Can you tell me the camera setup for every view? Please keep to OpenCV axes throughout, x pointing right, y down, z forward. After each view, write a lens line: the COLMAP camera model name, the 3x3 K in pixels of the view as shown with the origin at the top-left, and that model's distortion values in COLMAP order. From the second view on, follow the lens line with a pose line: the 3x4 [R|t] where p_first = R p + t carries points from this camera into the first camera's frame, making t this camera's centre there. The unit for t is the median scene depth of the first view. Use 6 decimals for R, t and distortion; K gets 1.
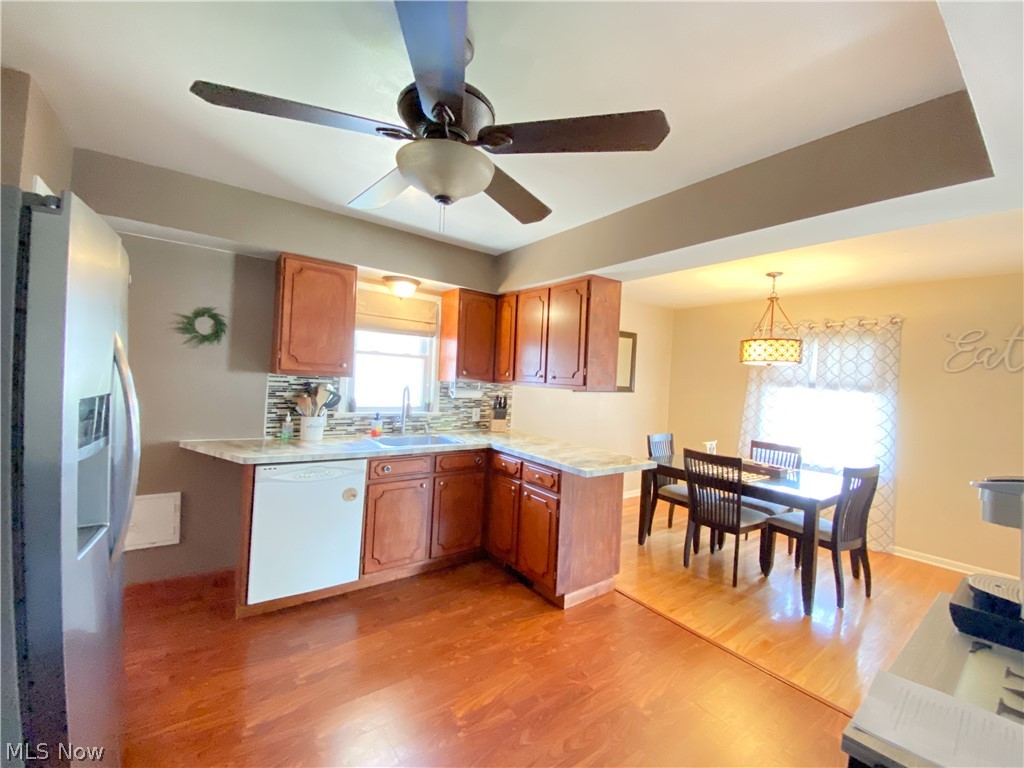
lens RADIAL K [[415.9, 0, 512.0], [0, 415.9, 384.0], [0, 0, 1]] dist [-0.000126, -0.012405]
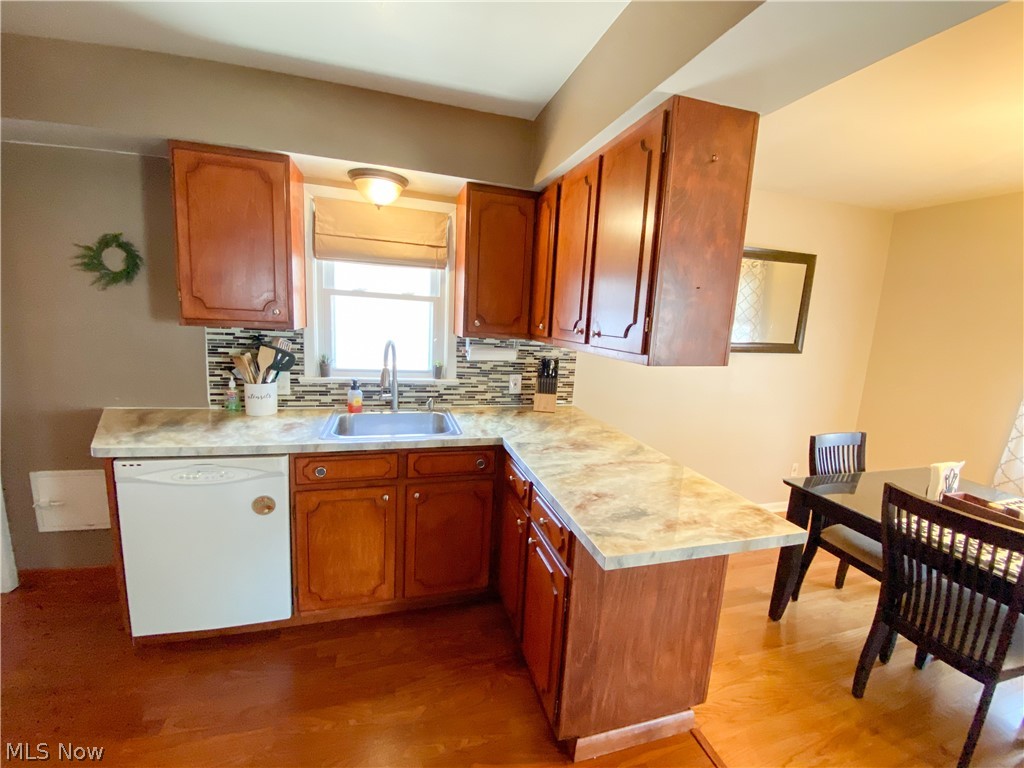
lens RADIAL K [[415.9, 0, 512.0], [0, 415.9, 384.0], [0, 0, 1]] dist [-0.000126, -0.012405]
pose [[0.937434, 0.059066, -0.343116, 0.175811], [-0.013245, 0.990841, 0.134383, -0.022015], [0.347911, -0.121431, 0.929630, 0.449801]]
